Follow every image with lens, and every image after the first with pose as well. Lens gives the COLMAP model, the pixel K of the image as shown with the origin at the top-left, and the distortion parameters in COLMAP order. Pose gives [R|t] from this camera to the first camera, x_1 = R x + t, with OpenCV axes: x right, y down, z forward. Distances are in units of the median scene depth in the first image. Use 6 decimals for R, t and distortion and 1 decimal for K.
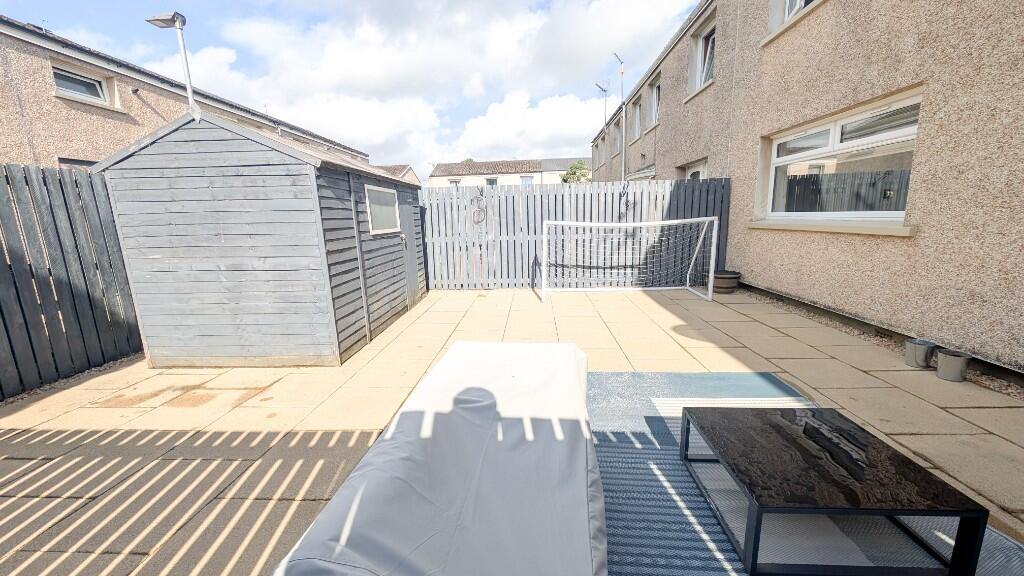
lens RADIAL K [[381.9, 0, 513.5], [0, 381.9, 286.8], [0, 0, 1]] dist [0.011217, -0.006126]
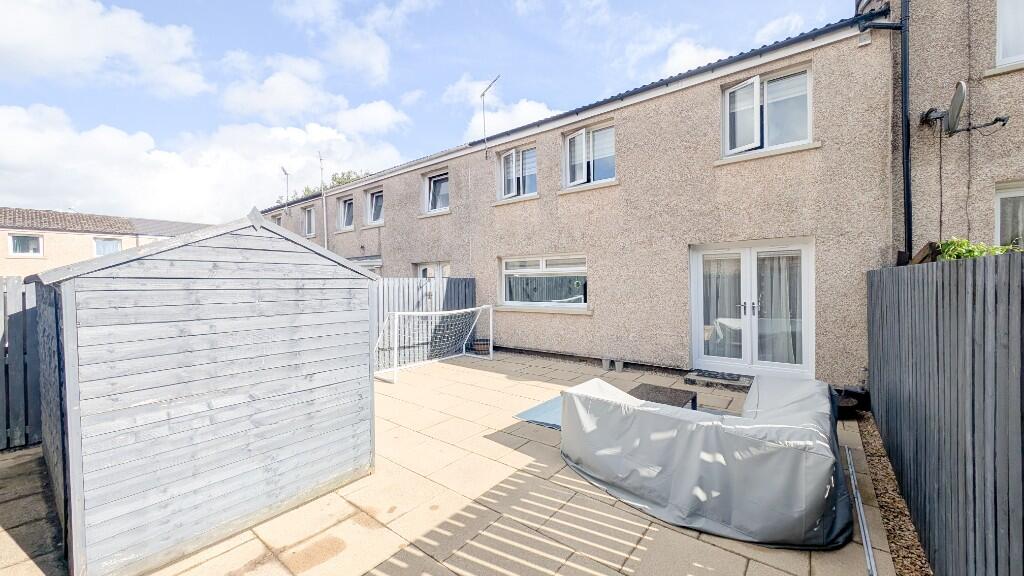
lens RADIAL K [[381.9, 0, 513.5], [0, 381.9, 286.8], [0, 0, 1]] dist [0.011217, -0.006126]
pose [[0.570793, 0.008835, 0.821046, -0.715536], [0.145103, 0.983119, -0.111455, -0.069623], [-0.808171, 0.182754, 0.559876, 0.036041]]
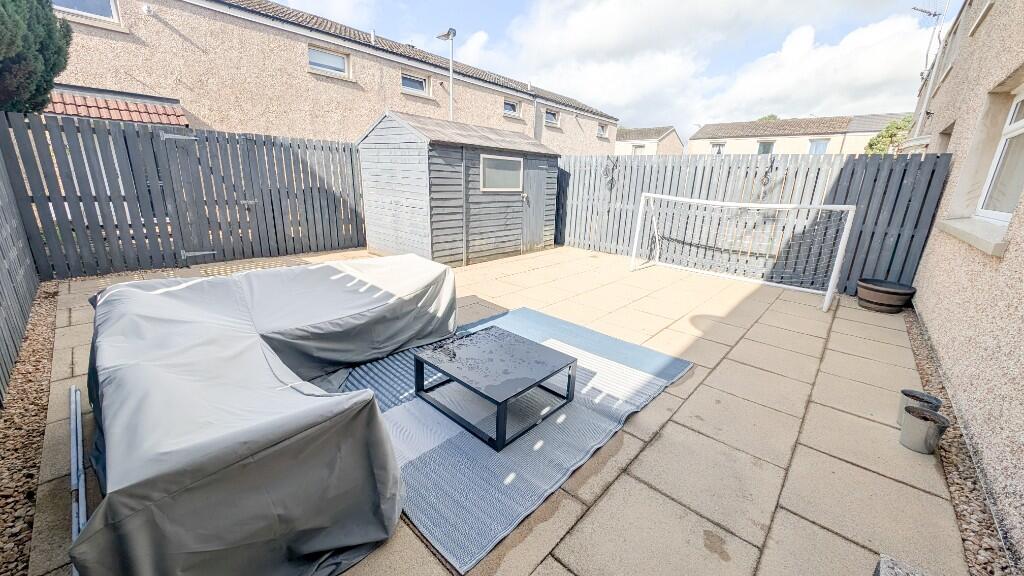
lens RADIAL K [[381.9, 0, 513.5], [0, 381.9, 286.8], [0, 0, 1]] dist [0.011217, -0.006126]
pose [[0.773428, 0.228807, -0.591148, 0.511504], [-0.174138, 0.973395, 0.148924, -0.019830], [0.609496, -0.012241, 0.792695, -0.033249]]
